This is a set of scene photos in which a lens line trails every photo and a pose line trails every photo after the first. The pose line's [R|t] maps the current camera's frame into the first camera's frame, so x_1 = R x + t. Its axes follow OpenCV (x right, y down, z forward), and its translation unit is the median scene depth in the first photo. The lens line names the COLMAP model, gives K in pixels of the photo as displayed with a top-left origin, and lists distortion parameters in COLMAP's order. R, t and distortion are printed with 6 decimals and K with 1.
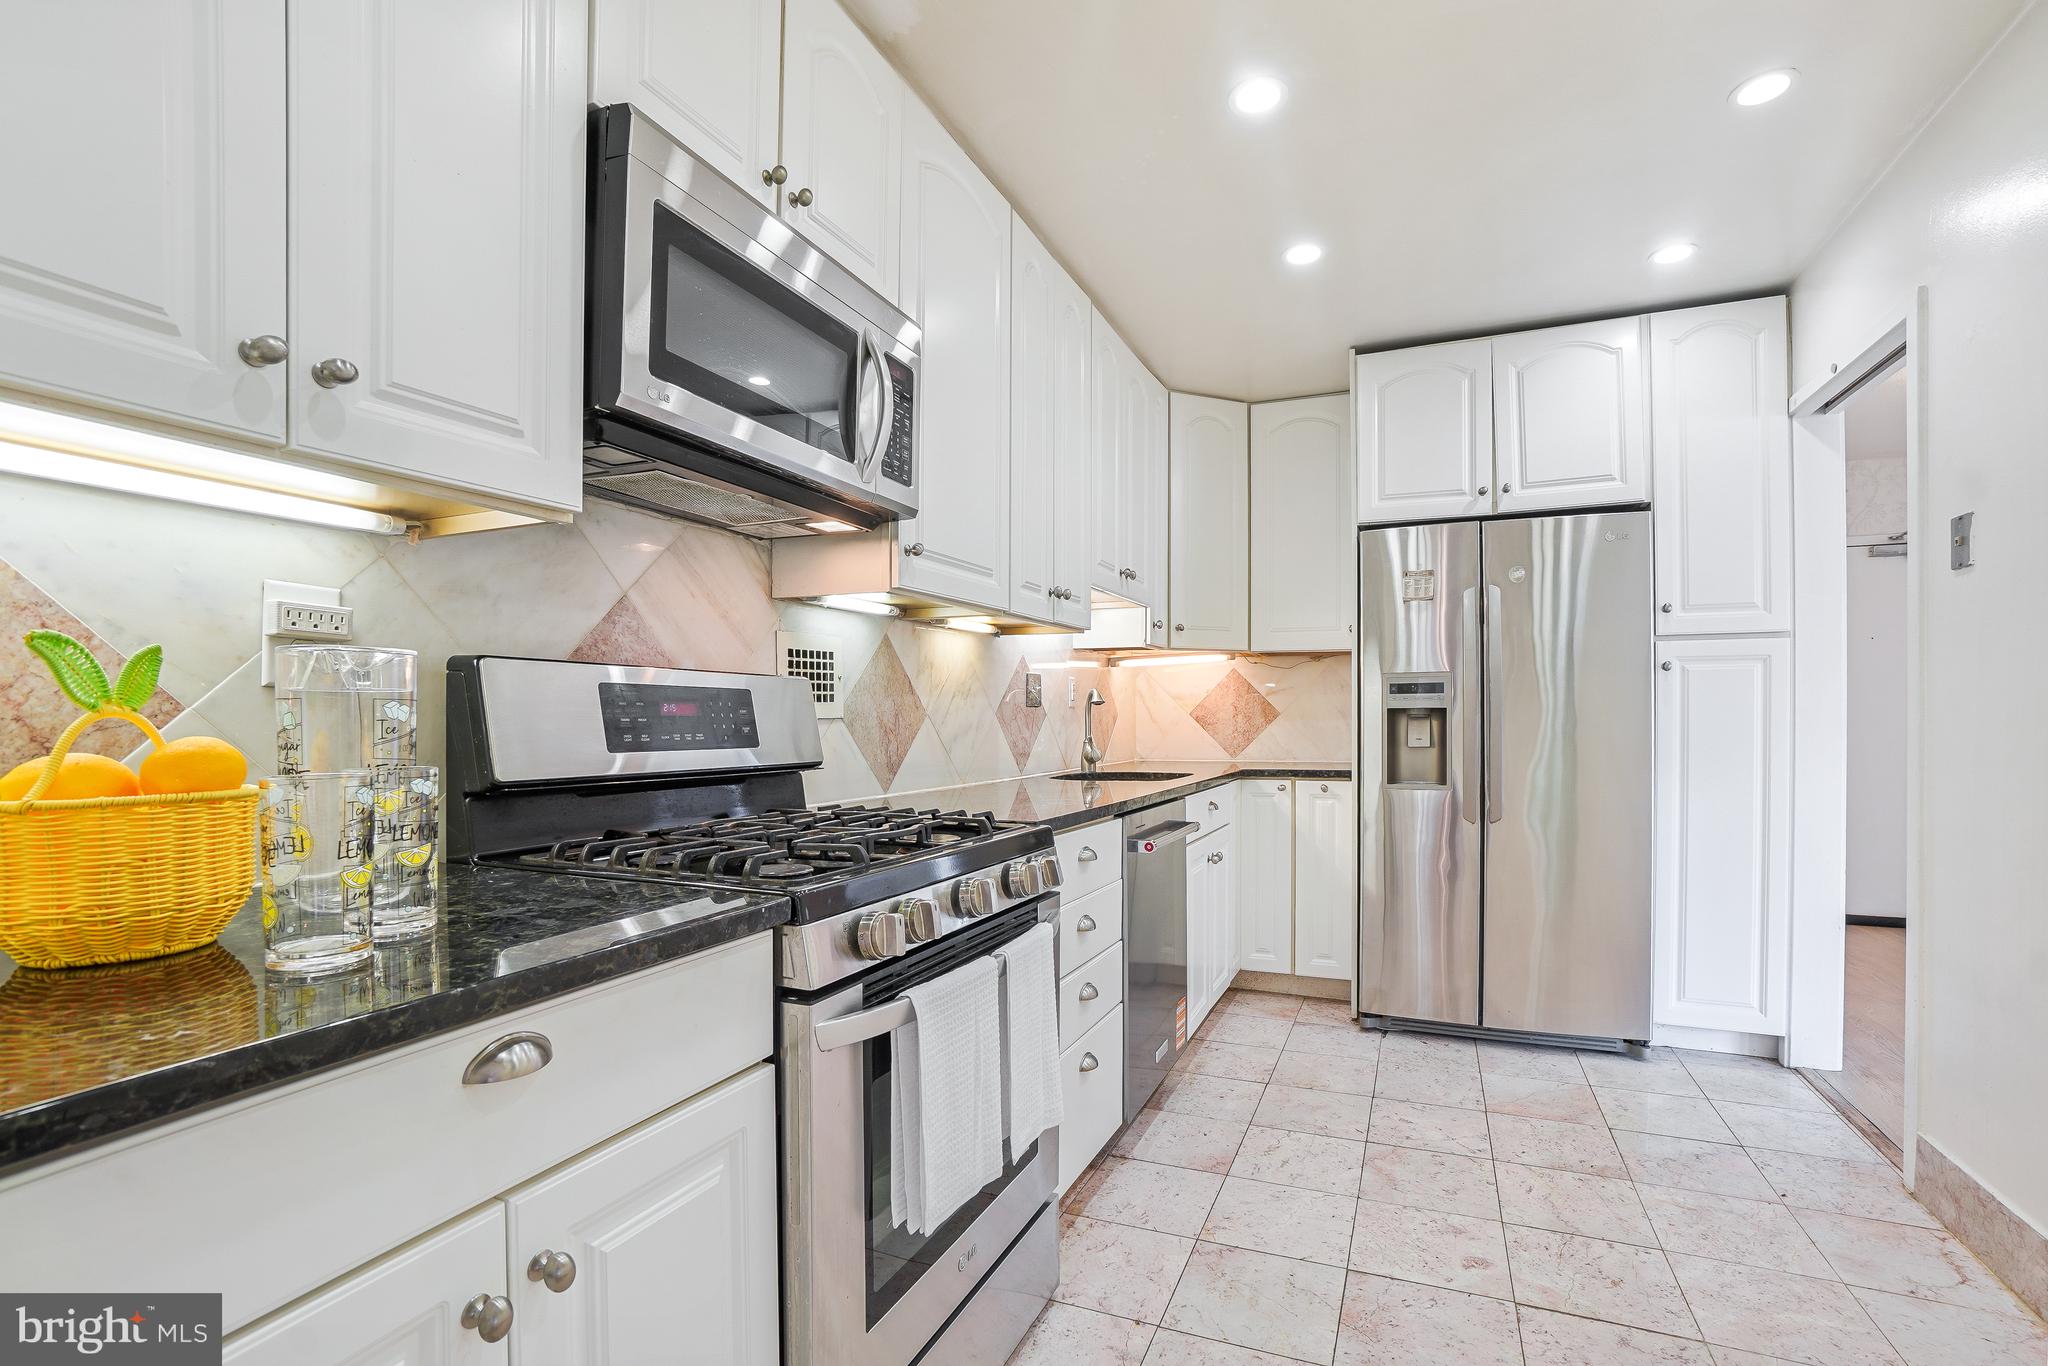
lens RADIAL K [[915.8, 0, 1055.6], [0, 915.8, 730.0], [0, 0, 1]] dist [-0.062975, 0.026615]
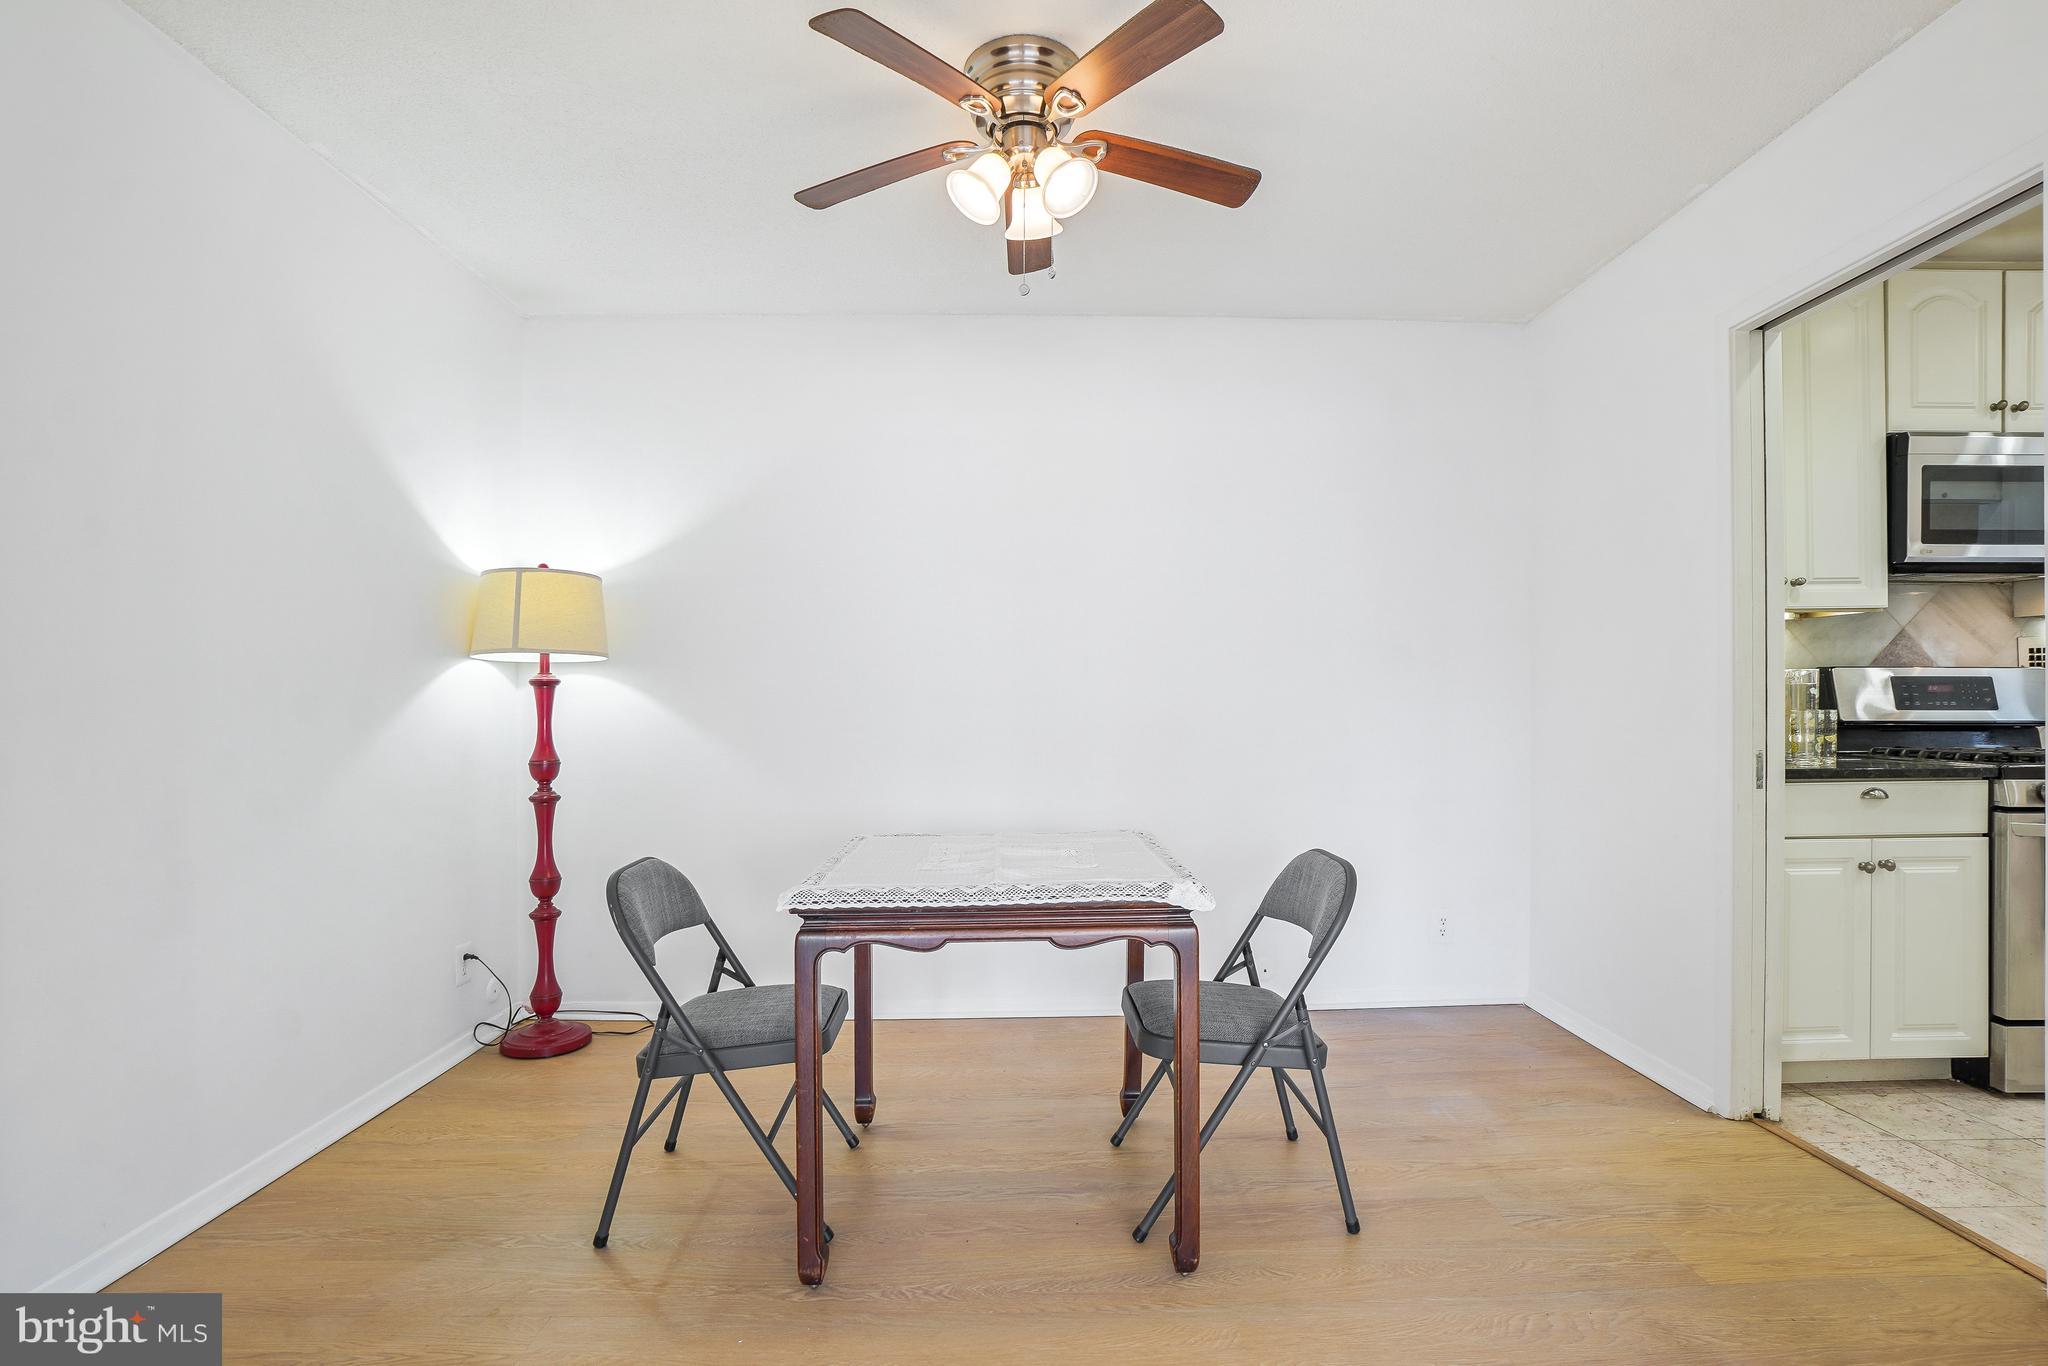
lens RADIAL K [[1000.3, 0, 1043.0], [0, 1000.3, 700.1], [0, 0, 1]] dist [-0.045568, 0.022496]
pose [[0.422652, -0.004096, -0.906283, 0.466572], [-0.007687, 0.999938, -0.008104, 0.023094], [0.906259, 0.010391, 0.422594, -1.129939]]
